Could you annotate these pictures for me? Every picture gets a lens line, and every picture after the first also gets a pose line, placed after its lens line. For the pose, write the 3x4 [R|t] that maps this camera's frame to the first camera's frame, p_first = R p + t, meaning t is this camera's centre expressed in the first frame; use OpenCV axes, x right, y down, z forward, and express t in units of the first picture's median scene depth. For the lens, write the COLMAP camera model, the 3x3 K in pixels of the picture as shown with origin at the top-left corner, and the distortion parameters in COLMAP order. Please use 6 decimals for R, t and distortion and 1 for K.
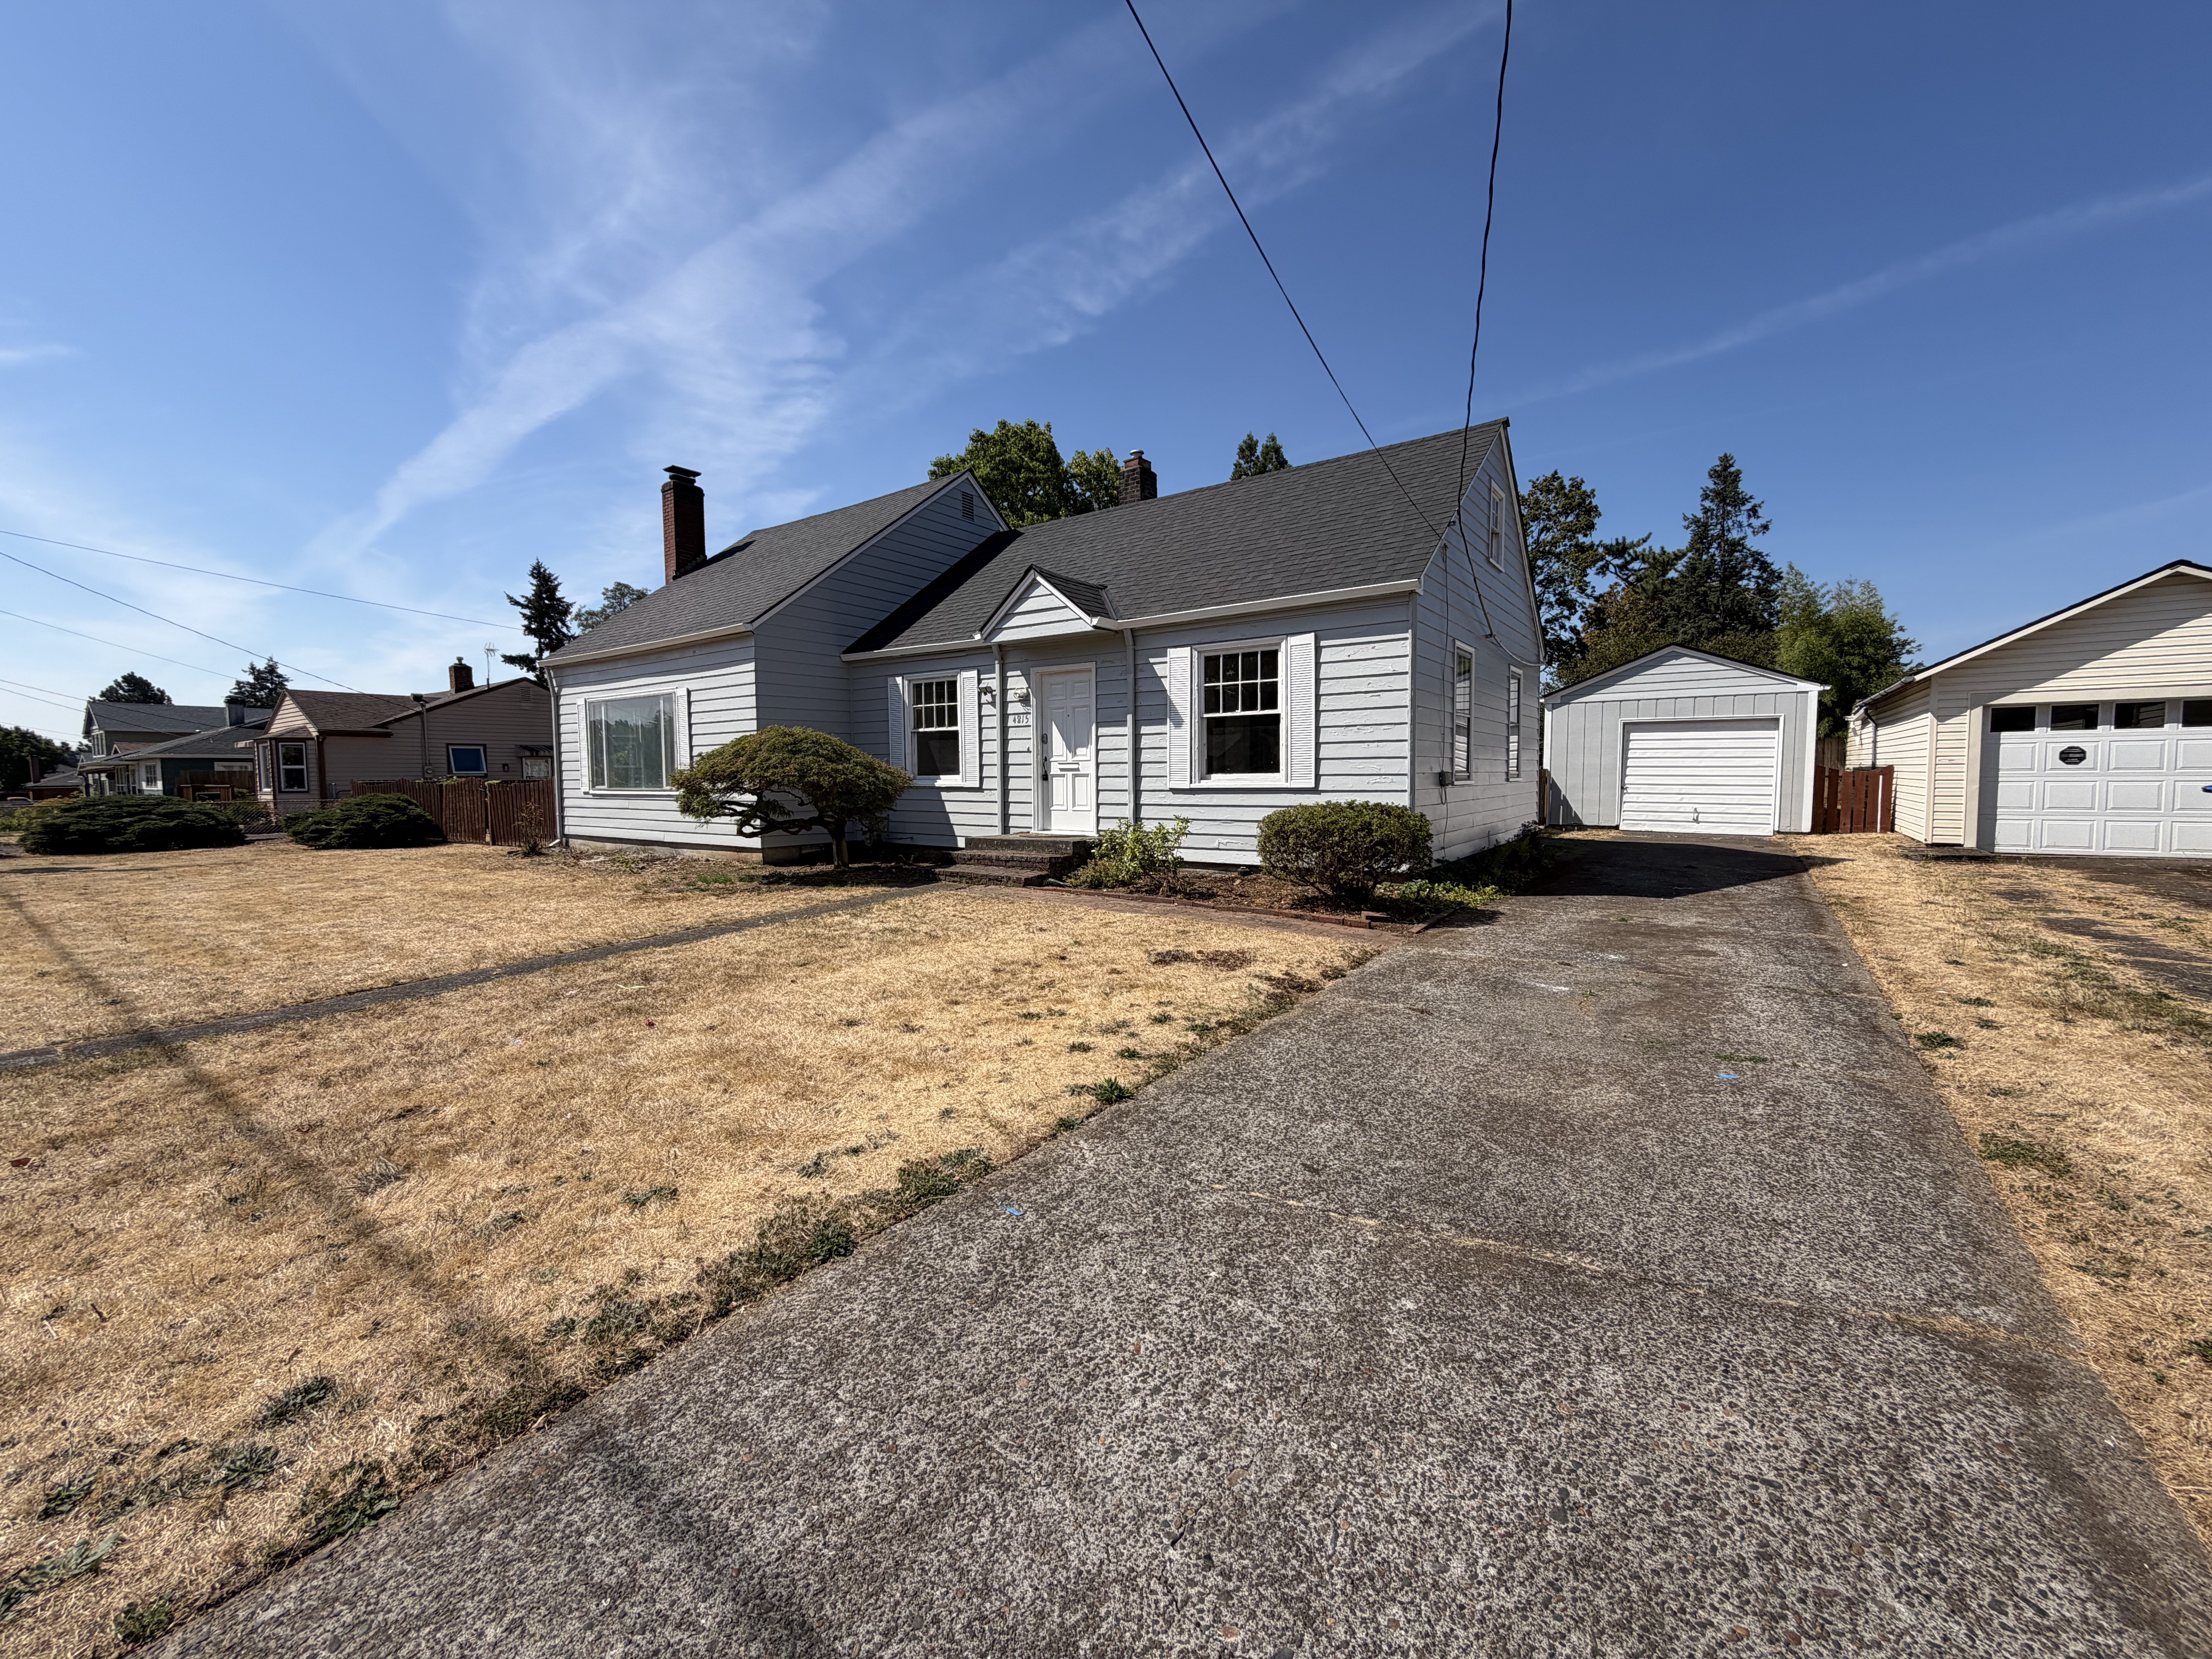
lens RADIAL K [[887.9, 0, 1096.5], [0, 887.9, 828.2], [0, 0, 1]] dist [-0.000891, 0.000084]
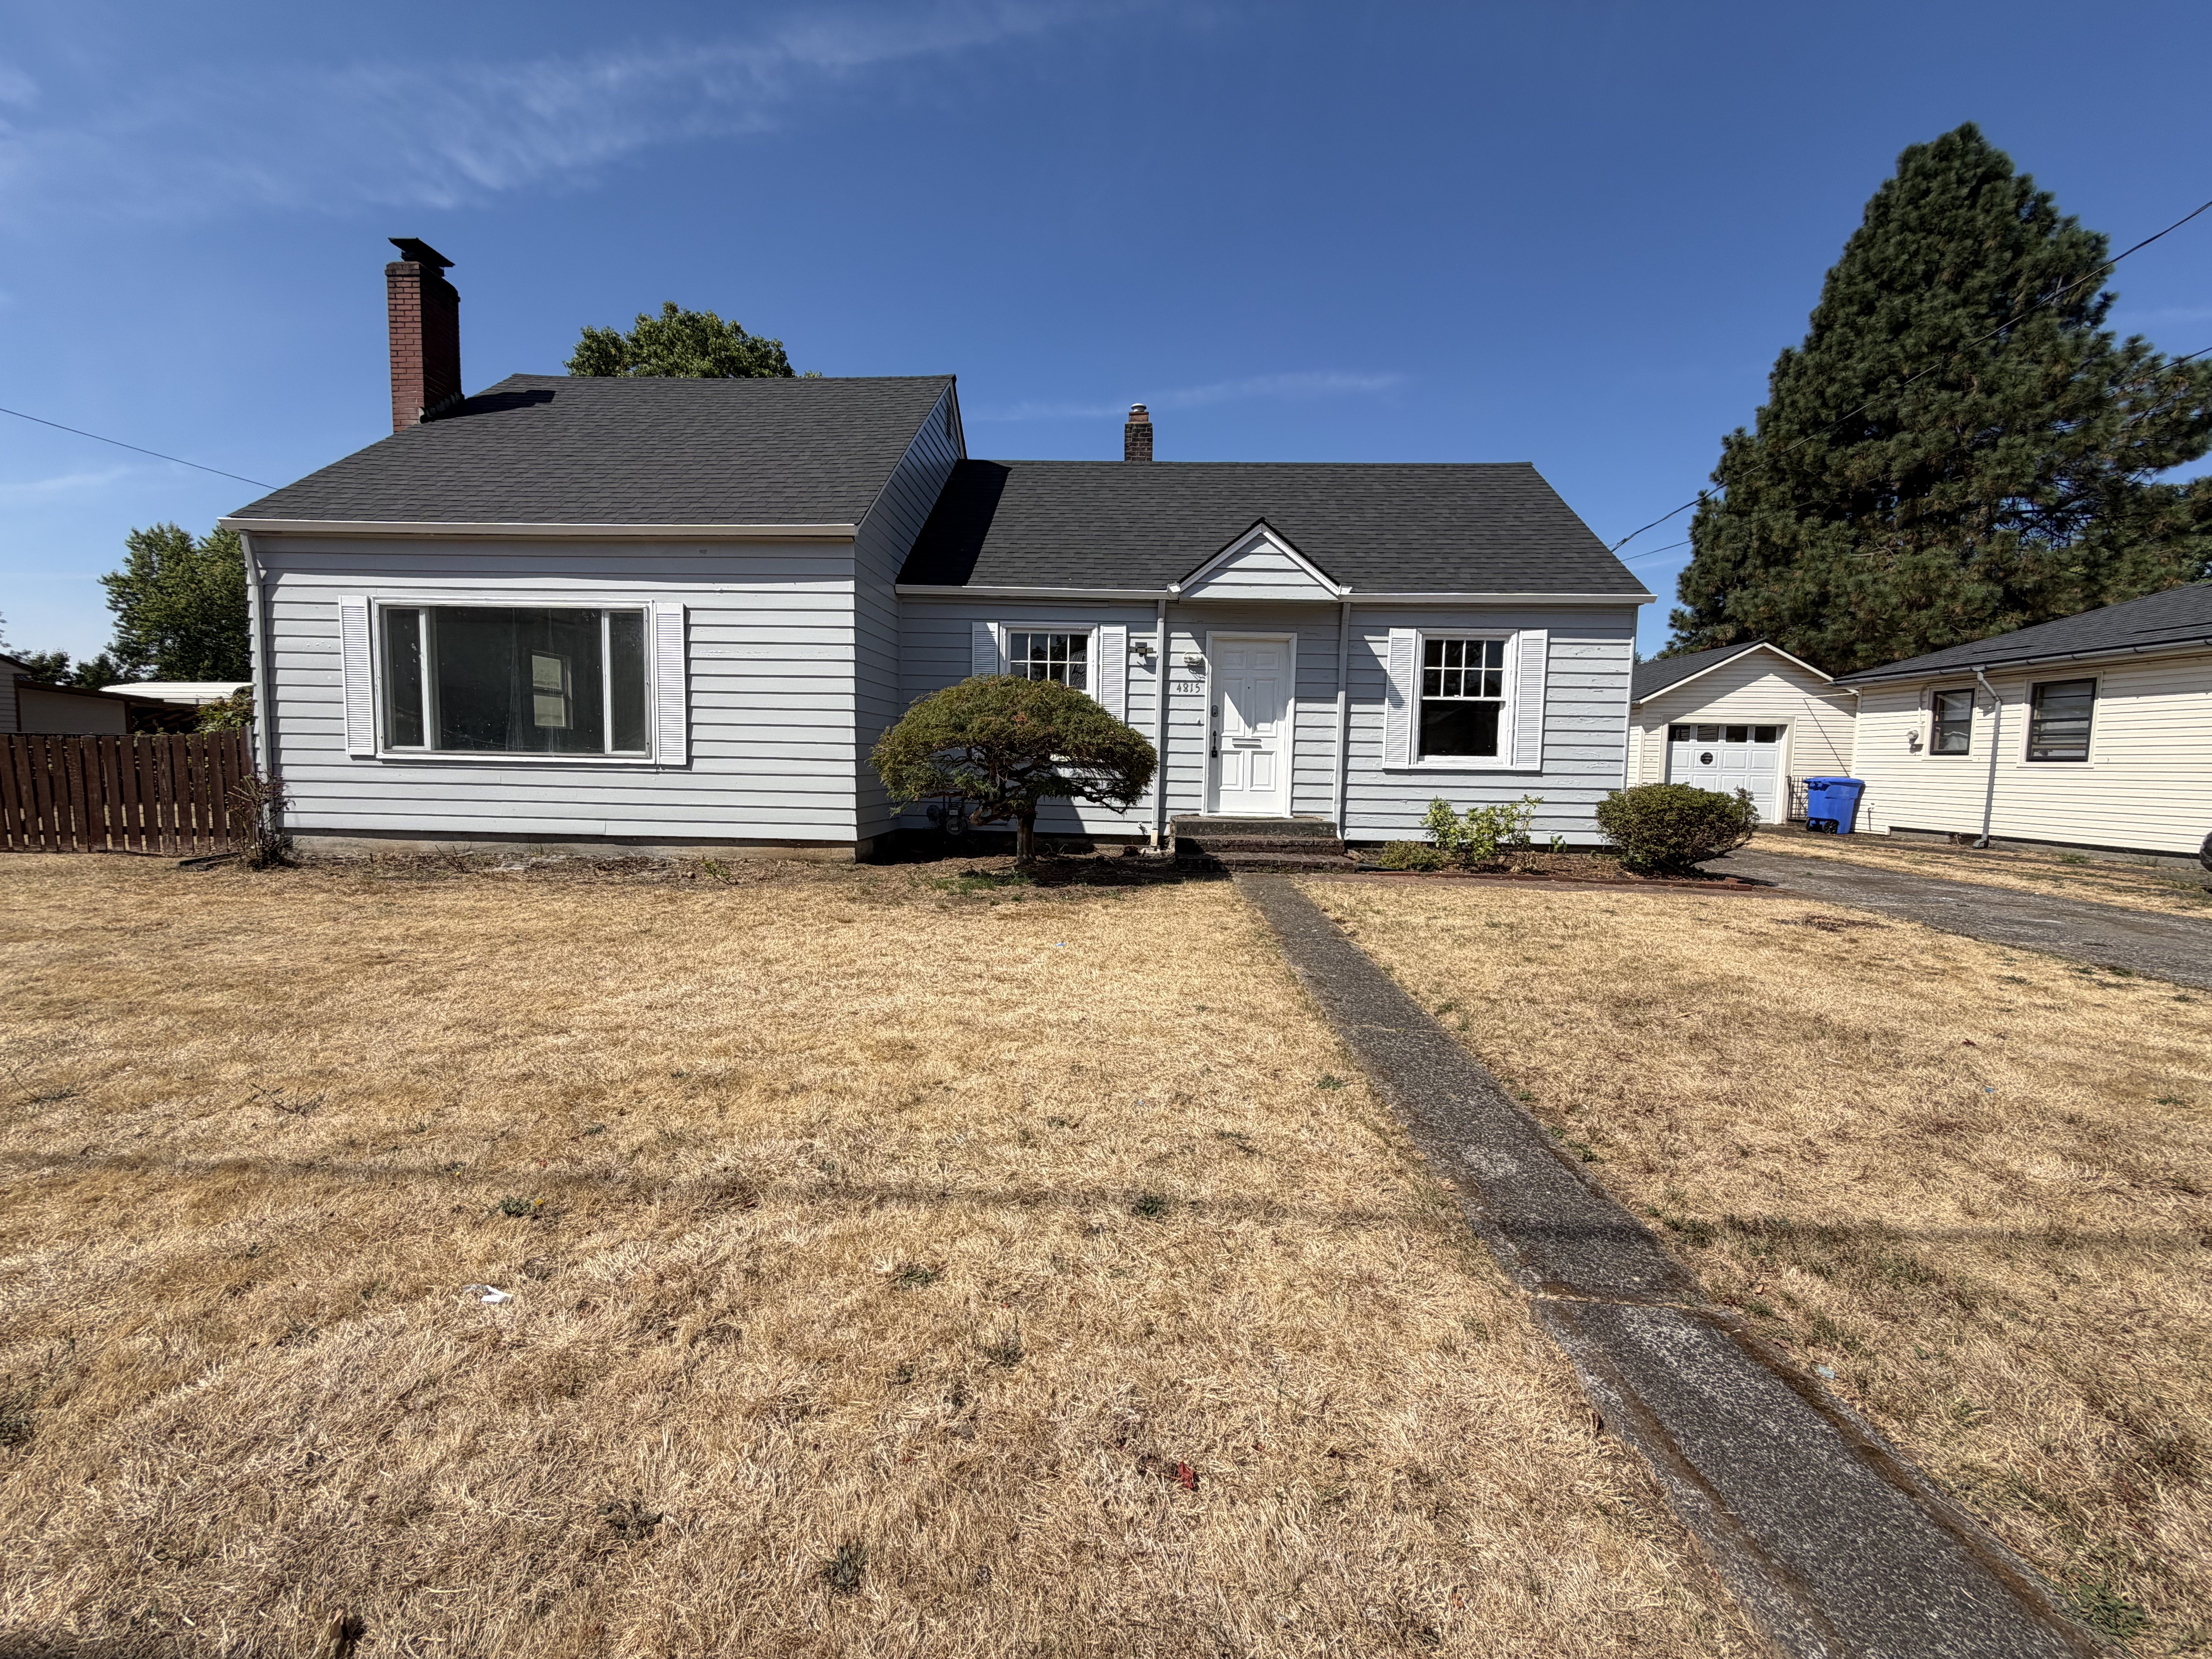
lens RADIAL K [[887.9, 0, 1111.0], [0, 887.9, 831.6], [0, 0, 1]] dist [-0.000891, 0.000084]
pose [[0.831806, -0.020661, 0.554682, -0.687265], [0.007321, 0.999628, 0.026255, -0.002387], [-0.555018, -0.017778, 0.831648, 0.318445]]
